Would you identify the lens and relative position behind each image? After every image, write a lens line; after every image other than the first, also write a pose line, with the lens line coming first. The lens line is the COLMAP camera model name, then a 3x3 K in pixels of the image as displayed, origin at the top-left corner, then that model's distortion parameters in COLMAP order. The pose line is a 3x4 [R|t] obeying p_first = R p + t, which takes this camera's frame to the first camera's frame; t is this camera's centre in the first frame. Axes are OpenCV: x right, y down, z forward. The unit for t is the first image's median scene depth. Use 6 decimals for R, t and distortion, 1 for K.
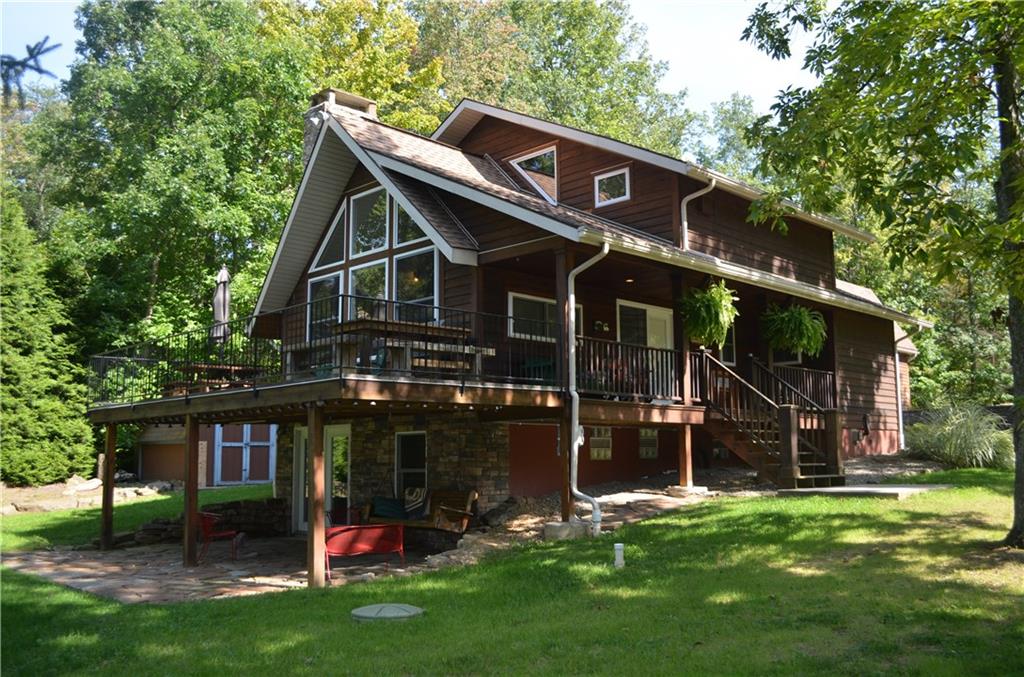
lens RADIAL K [[953.0, 0, 512.8], [0, 953.0, 339.7], [0, 0, 1]] dist [-0.072996, 0.000000]
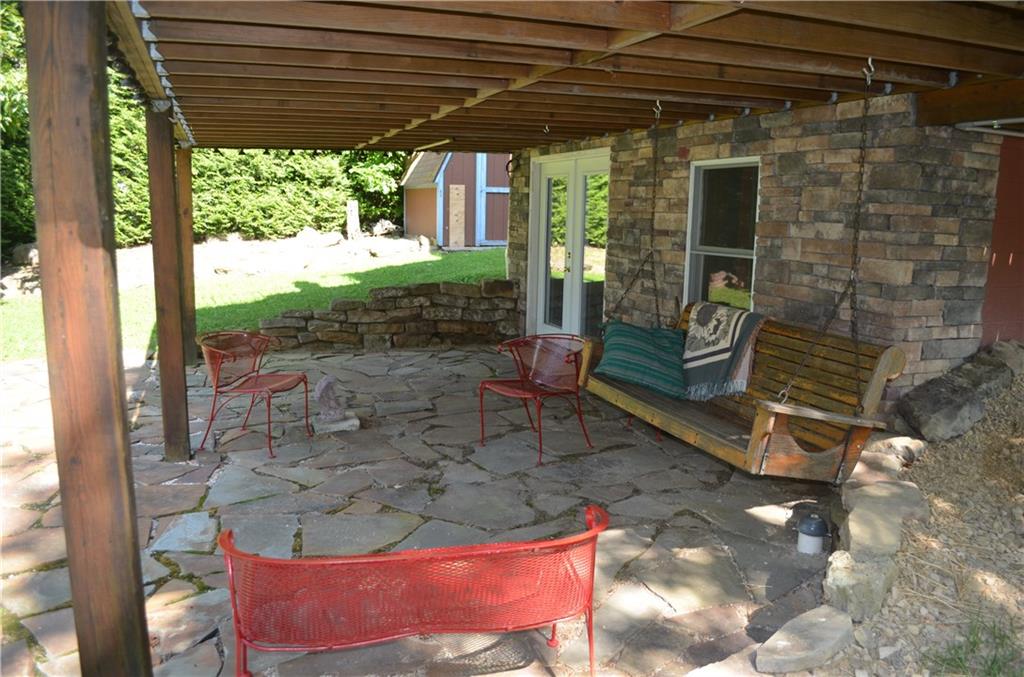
lens RADIAL K [[793.1, 0, 518.8], [0, 793.1, 342.5], [0, 0, 1]] dist [-0.071524, 0.005348]
pose [[0.911905, 0.096333, -0.398935, -0.032309], [0.022712, 0.958725, 0.283425, 0.053946], [0.409772, -0.267518, 0.872079, 0.468454]]
